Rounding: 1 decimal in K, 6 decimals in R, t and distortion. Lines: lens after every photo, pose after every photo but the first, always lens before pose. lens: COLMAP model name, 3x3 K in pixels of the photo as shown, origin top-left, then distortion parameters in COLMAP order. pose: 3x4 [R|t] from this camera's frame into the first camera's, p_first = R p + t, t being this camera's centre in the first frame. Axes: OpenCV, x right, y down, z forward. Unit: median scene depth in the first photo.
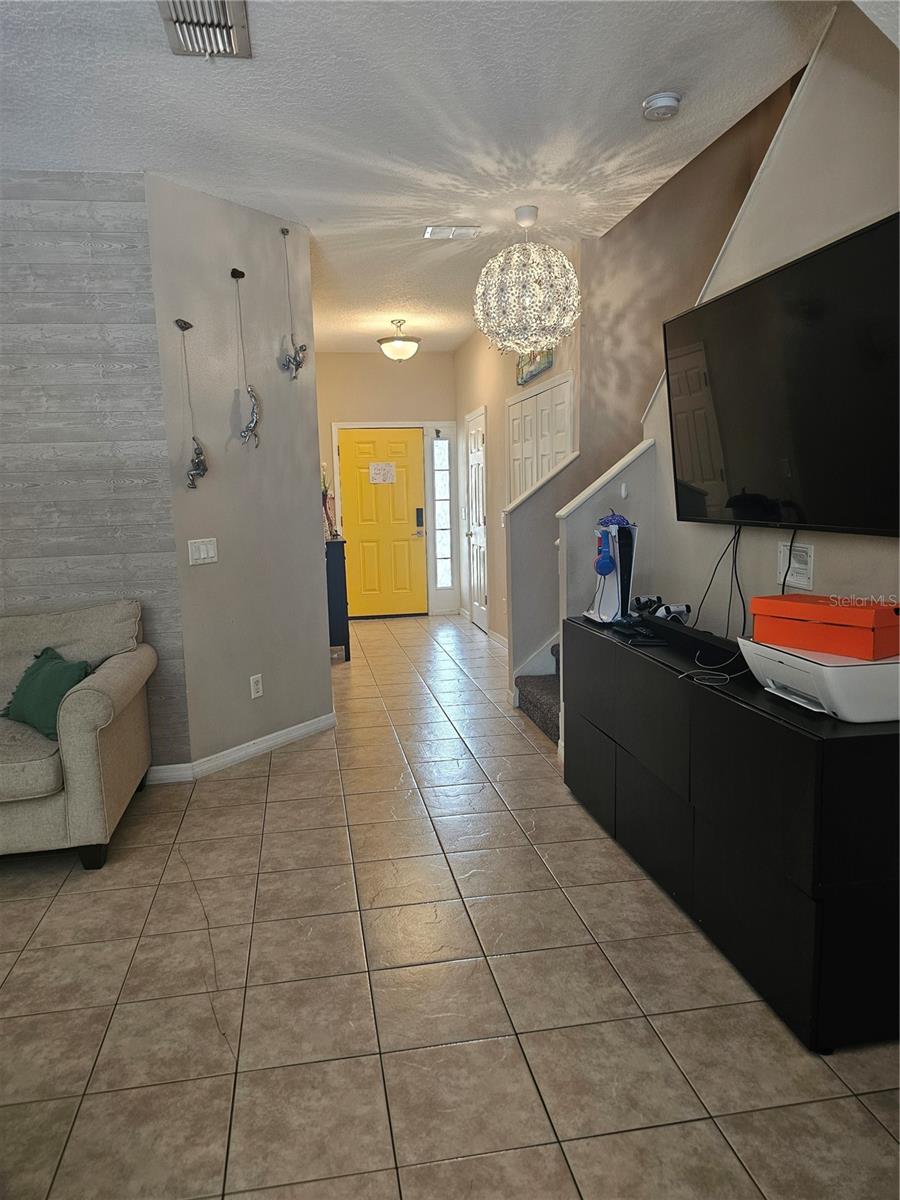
lens RADIAL K [[810.9, 0, 437.5], [0, 810.9, 597.6], [0, 0, 1]] dist [0.058089, -0.055376]
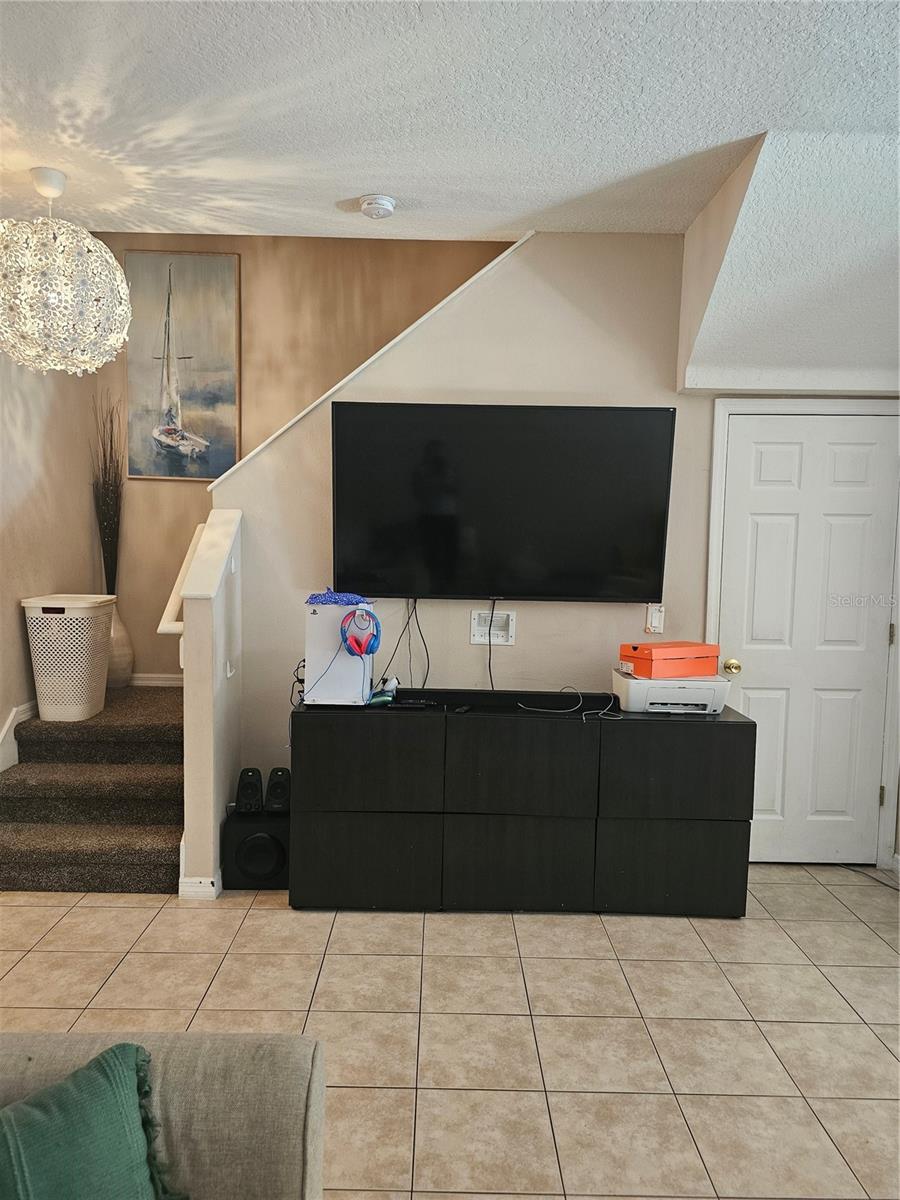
lens RADIAL K [[810.9, 0, 432.8], [0, 810.9, 610.9], [0, 0, 1]] dist [0.058089, -0.055376]
pose [[0.166127, -0.054464, 0.984599, -0.678135], [0.109211, 0.993347, 0.036522, -0.100048], [-0.980038, 0.101462, 0.170970, 0.703260]]
